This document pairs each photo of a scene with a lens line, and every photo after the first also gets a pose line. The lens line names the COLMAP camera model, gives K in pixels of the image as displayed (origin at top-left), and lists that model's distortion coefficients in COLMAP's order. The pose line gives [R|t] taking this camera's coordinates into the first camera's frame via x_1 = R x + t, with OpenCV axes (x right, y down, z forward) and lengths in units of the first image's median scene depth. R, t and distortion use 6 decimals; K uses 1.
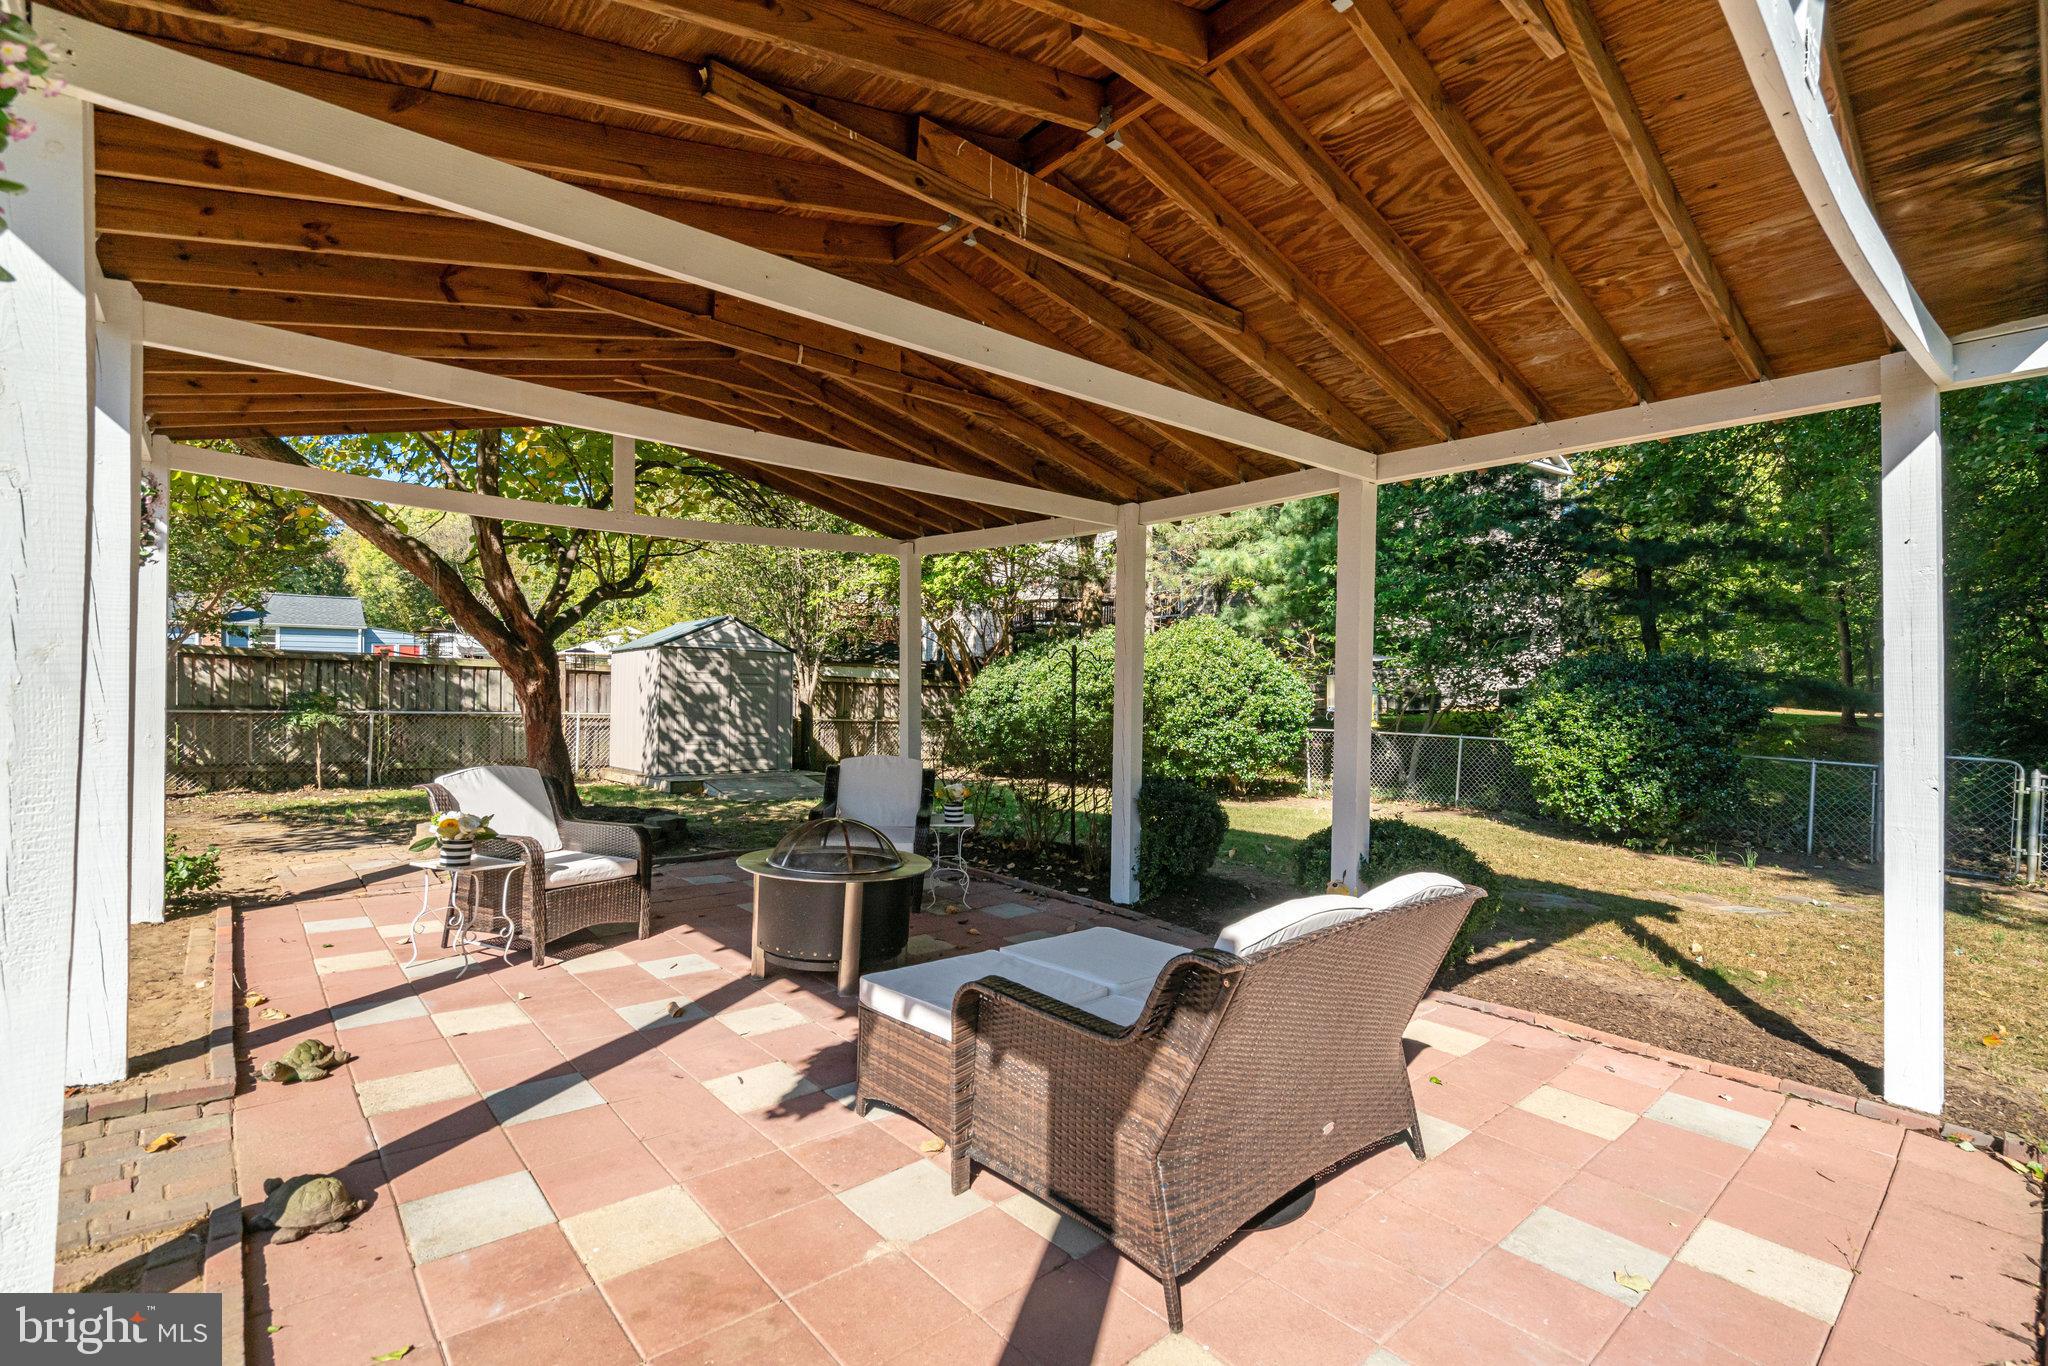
lens RADIAL K [[977.2, 0, 1024.0], [0, 977.2, 683.0], [0, 0, 1]] dist [-0.034411, 0.000443]
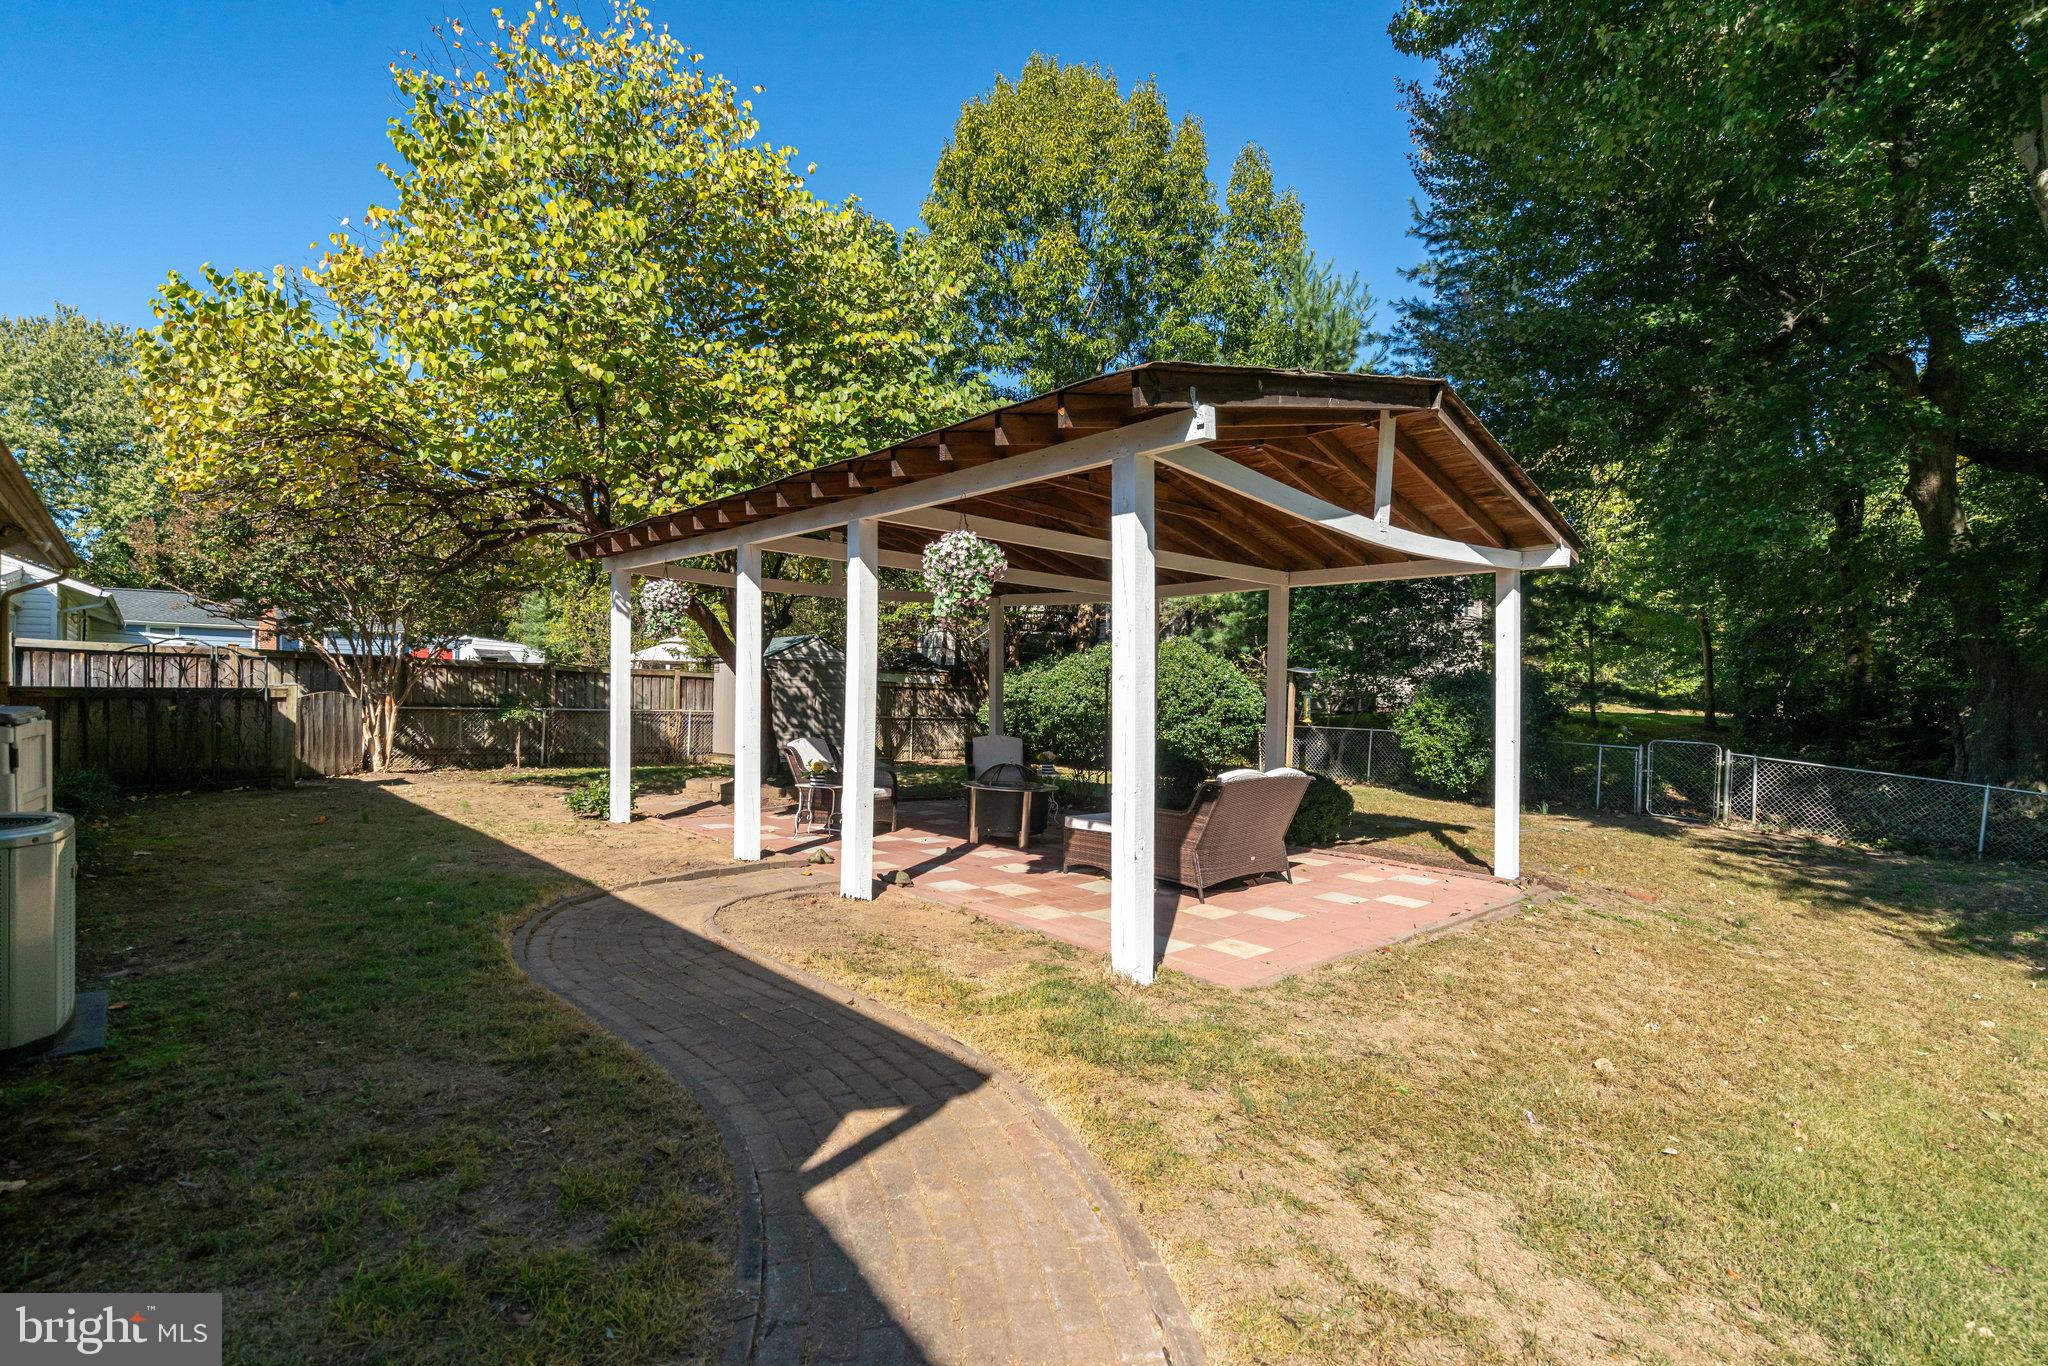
lens RADIAL K [[977.2, 0, 1024.0], [0, 977.2, 683.0], [0, 0, 1]] dist [-0.034411, 0.000443]
pose [[0.999254, 0.004327, 0.038371, -0.080001], [-0.004339, 0.999991, 0.000254, -0.007240], [-0.038369, -0.000420, 0.999264, -0.314912]]
